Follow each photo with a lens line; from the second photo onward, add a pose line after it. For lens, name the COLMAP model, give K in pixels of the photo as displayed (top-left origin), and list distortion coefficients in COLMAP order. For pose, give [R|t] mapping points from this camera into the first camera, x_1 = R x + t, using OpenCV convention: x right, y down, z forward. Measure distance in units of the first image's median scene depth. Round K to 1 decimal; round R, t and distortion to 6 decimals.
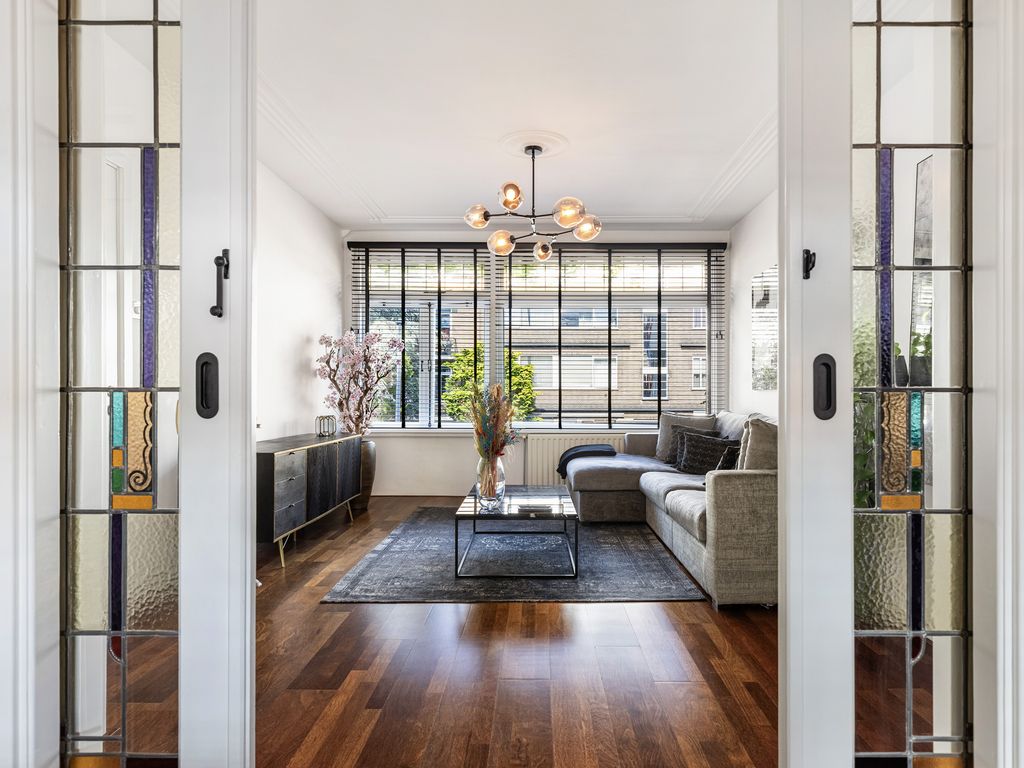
lens RADIAL K [[607.3, 0, 538.9], [0, 607.3, 404.6], [0, 0, 1]] dist [-0.001217, -0.000084]
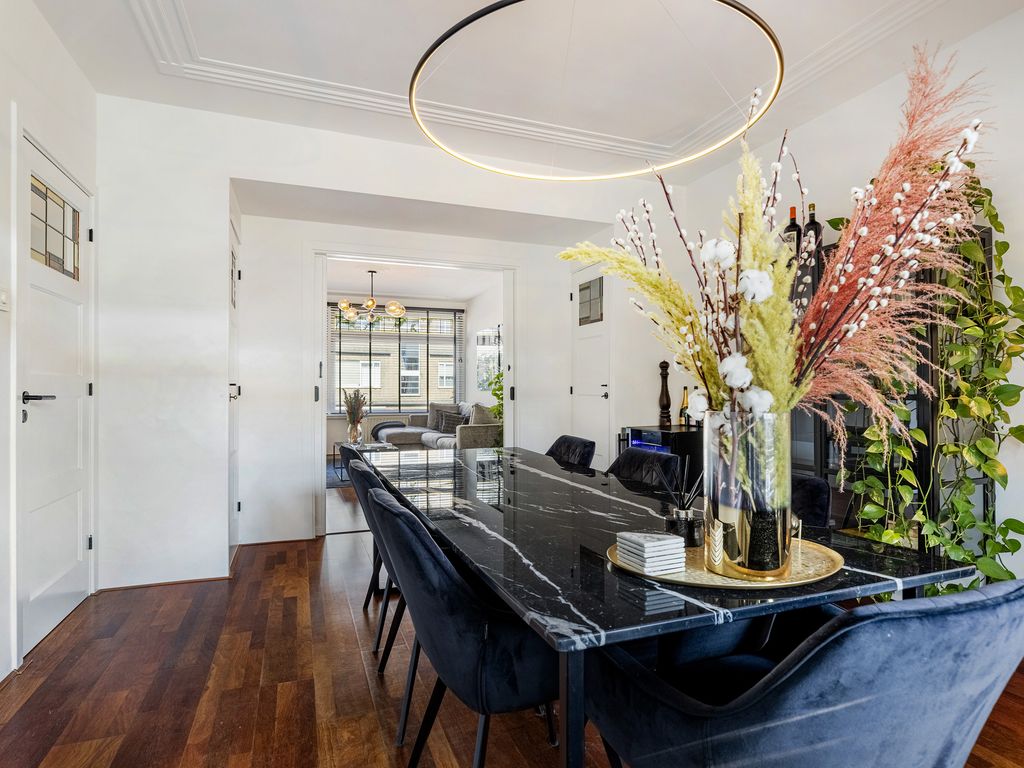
lens RADIAL K [[557.9, 0, 507.7], [0, 557.9, 388.5], [0, 0, 1]] dist [-0.003178, -0.000891]
pose [[0.930448, 0.000198, 0.366424, -0.222957], [0.007087, 0.999803, -0.018538, 0.003899], [-0.366356, 0.019845, 0.930263, -0.734767]]
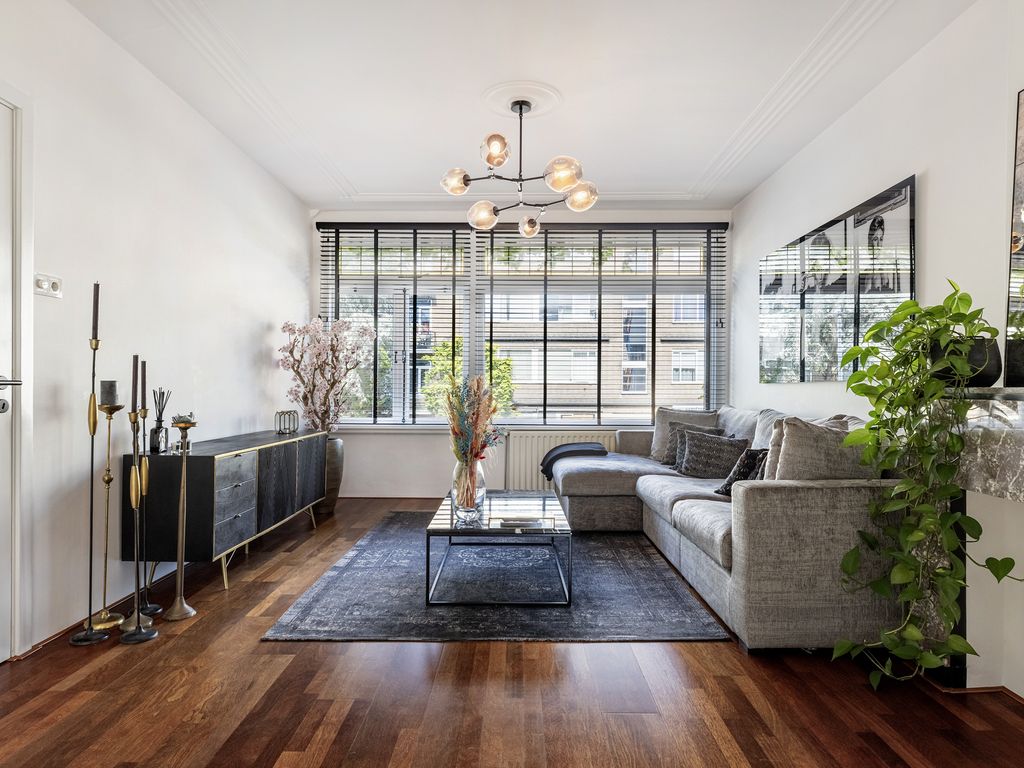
lens RADIAL K [[599.1, 0, 511.2], [0, 599.1, 356.3], [0, 0, 1]] dist [-0.001227, -0.000854]
pose [[0.999943, 0.001700, -0.010515, -0.008947], [-0.002429, 0.997564, -0.069711, -0.001443], [0.010371, 0.069733, 0.997512, 0.115994]]
